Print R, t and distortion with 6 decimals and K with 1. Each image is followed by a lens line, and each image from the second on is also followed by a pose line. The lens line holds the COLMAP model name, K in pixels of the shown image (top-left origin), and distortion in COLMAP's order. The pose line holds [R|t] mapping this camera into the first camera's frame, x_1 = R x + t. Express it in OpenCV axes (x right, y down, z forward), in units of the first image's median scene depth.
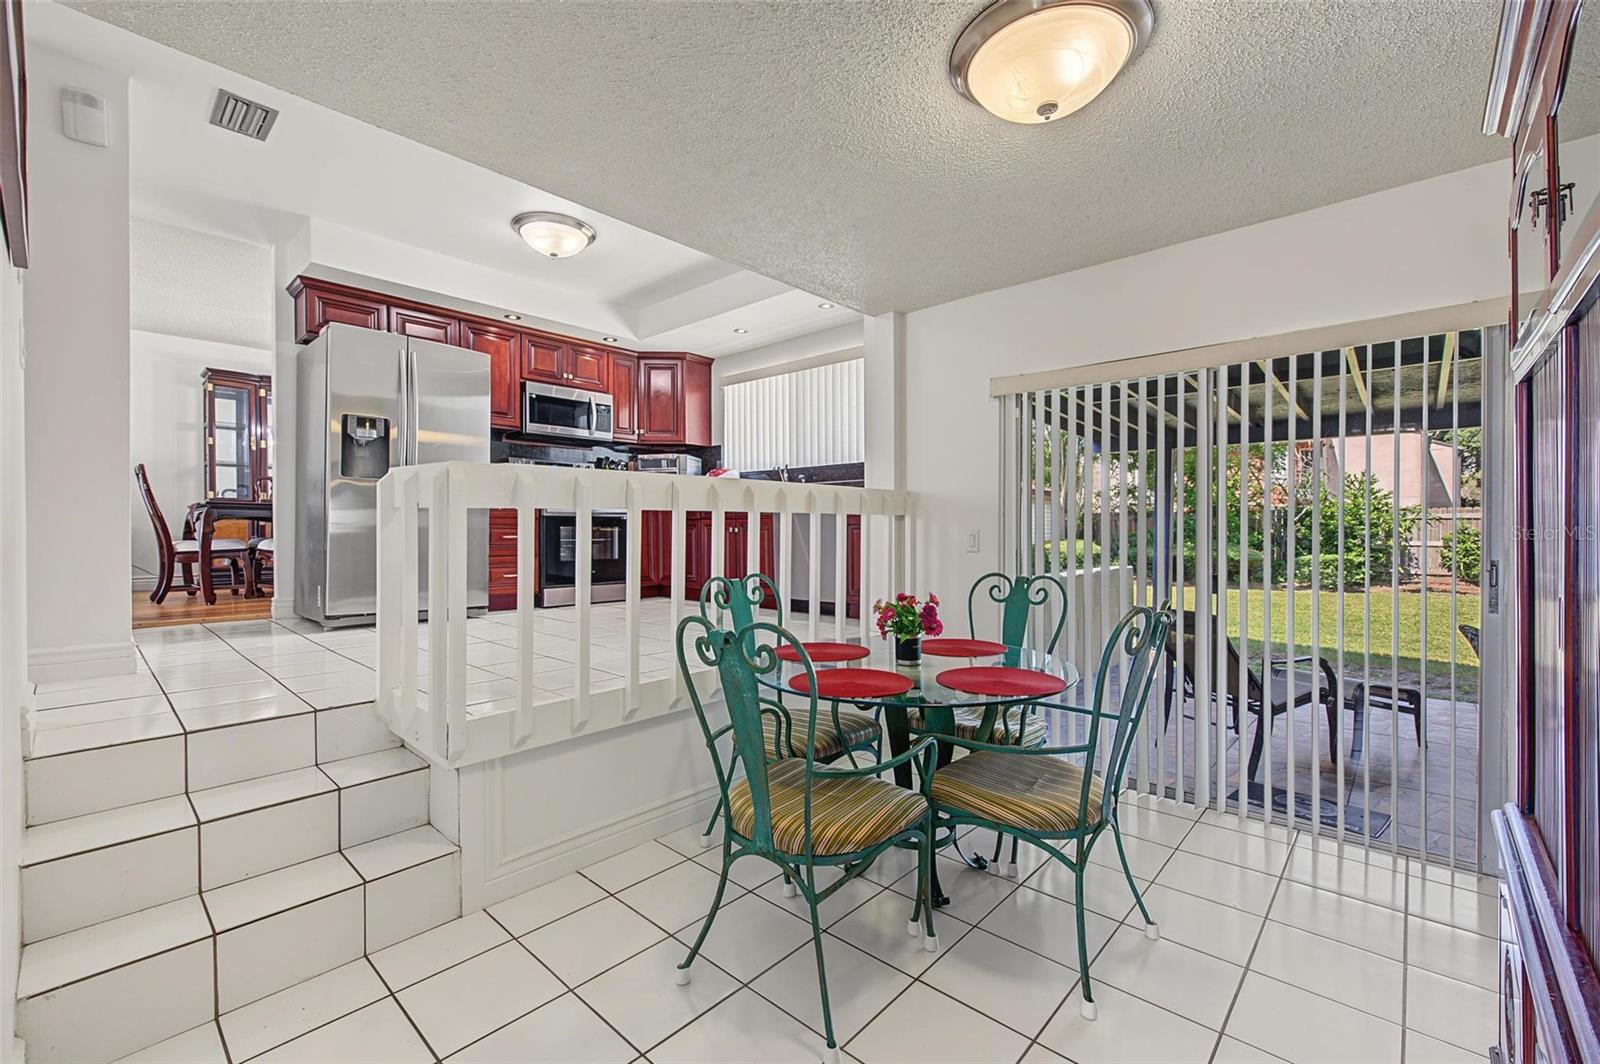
lens RADIAL K [[657.7, 0, 809.0], [0, 657.7, 525.8], [0, 0, 1]] dist [0.002160, -0.003461]
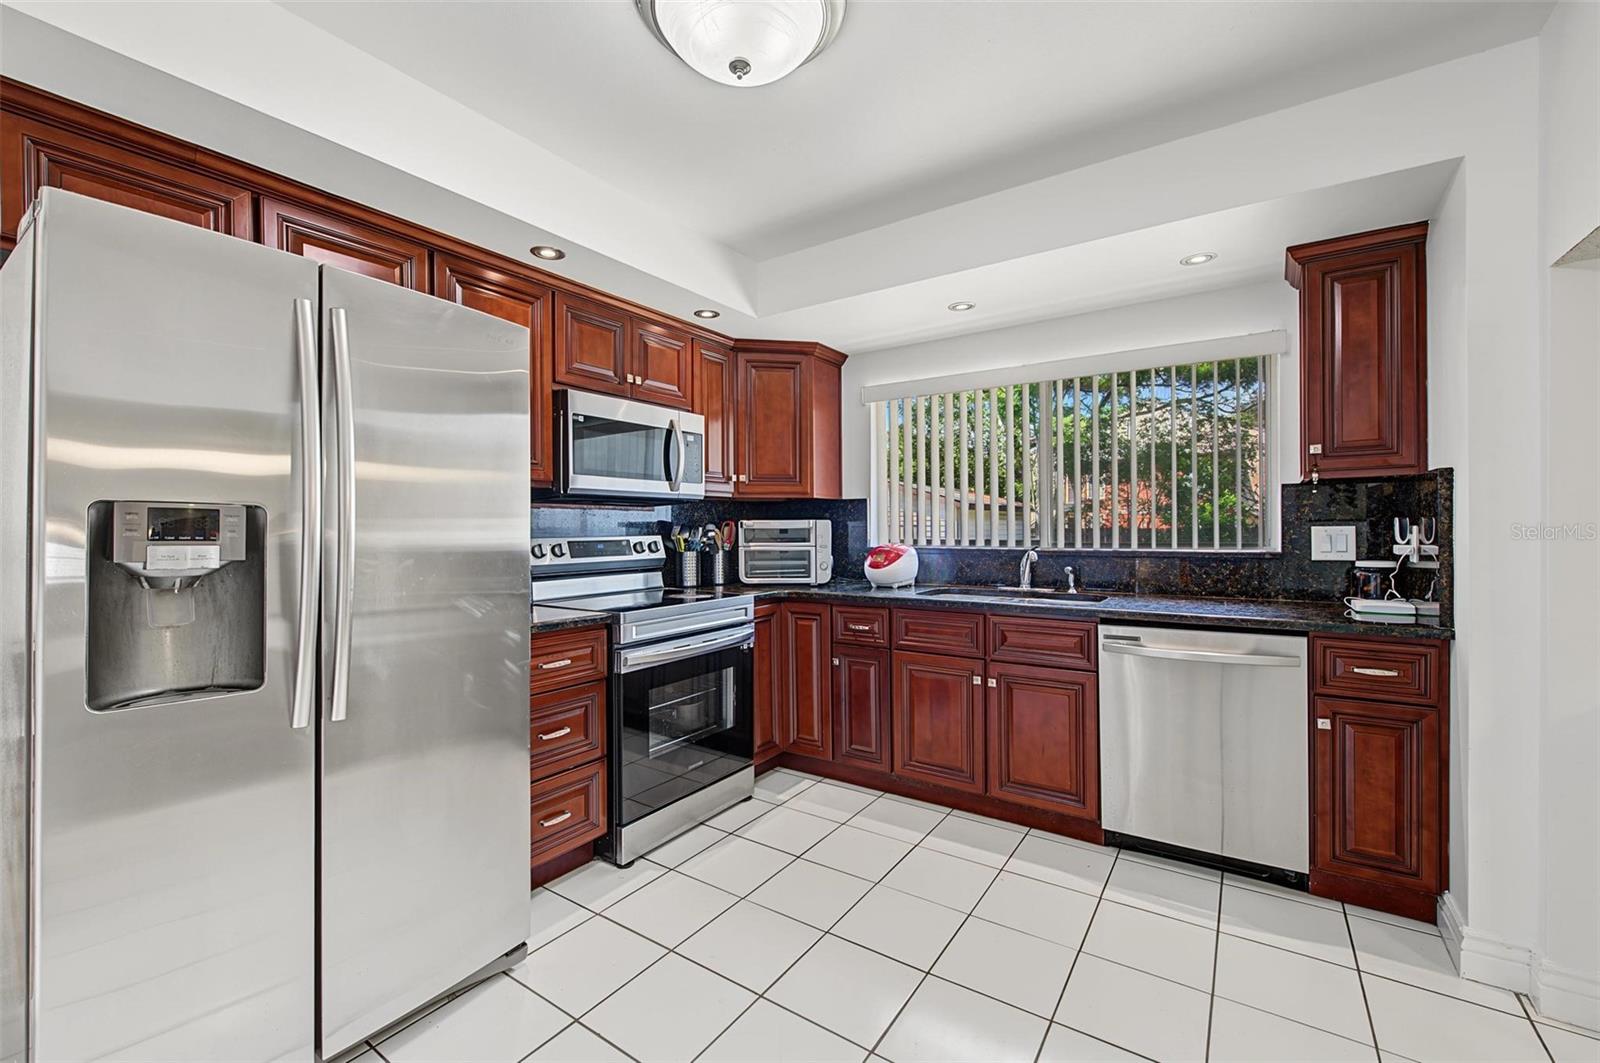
lens RADIAL K [[657.7, 0, 806.2], [0, 657.7, 532.9], [0, 0, 1]] dist [0.002160, -0.003461]
pose [[0.992933, -0.006285, 0.118513, -0.286179], [0.005297, 0.999949, 0.008649, -0.106679], [-0.118561, -0.007960, 0.992915, 0.450888]]
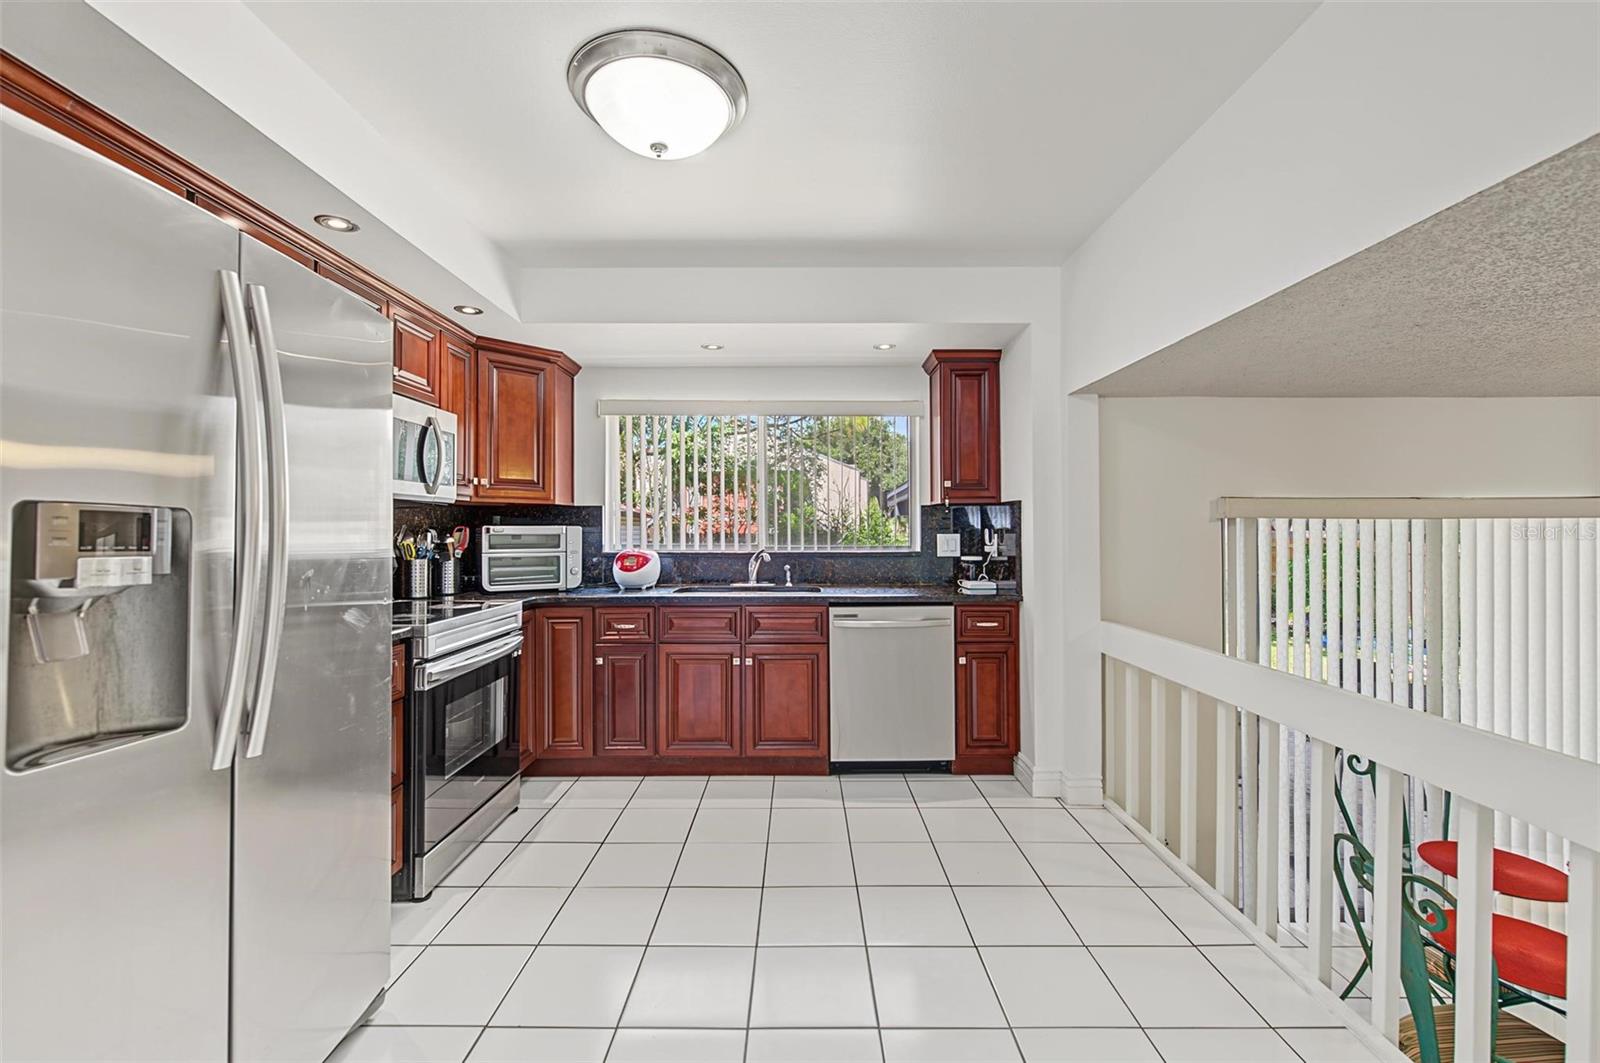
lens RADIAL K [[657.7, 0, 803.5], [0, 657.7, 524.5], [0, 0, 1]] dist [0.002160, -0.003461]
pose [[0.755085, 0.006415, 0.655595, -0.442279], [-0.000035, 0.999953, -0.009745, -0.108750], [-0.655626, 0.007336, 0.755050, 0.436313]]
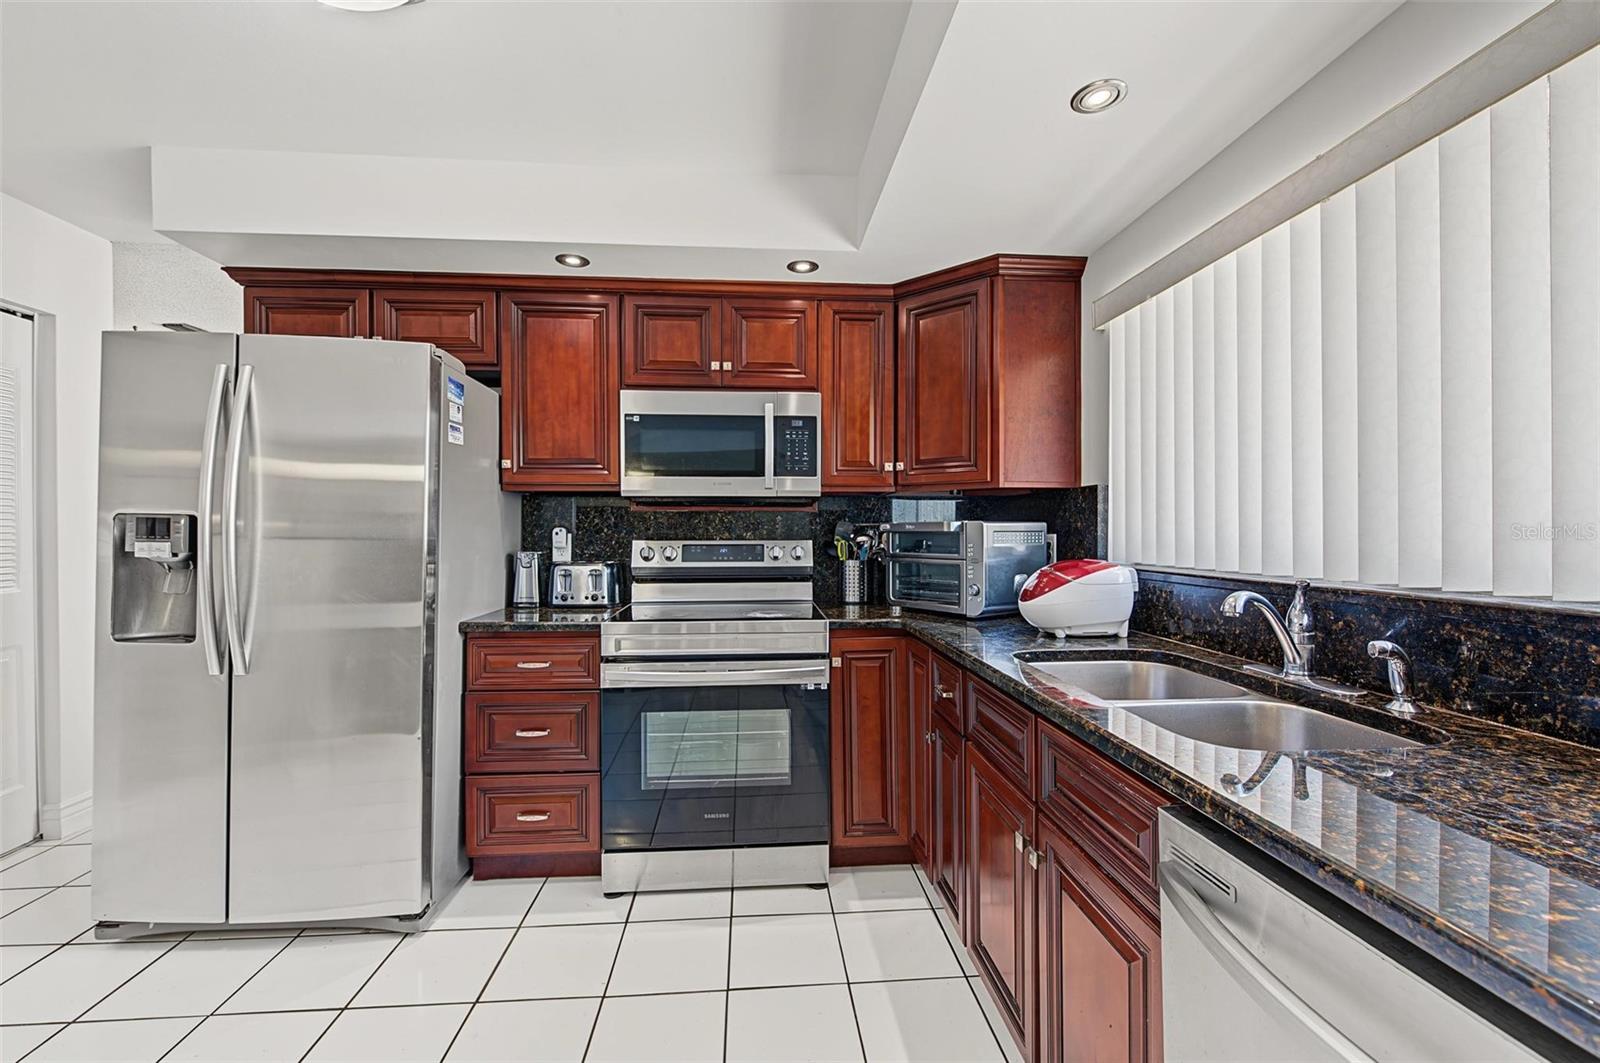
lens RADIAL K [[657.7, 0, 802.4], [0, 657.7, 536.8], [0, 0, 1]] dist [0.002160, -0.003461]
pose [[0.710826, 0.005674, -0.703345, 0.006658], [0.000644, 0.999962, 0.008718, -0.106967], [0.703367, -0.006650, 0.710795, 0.688072]]
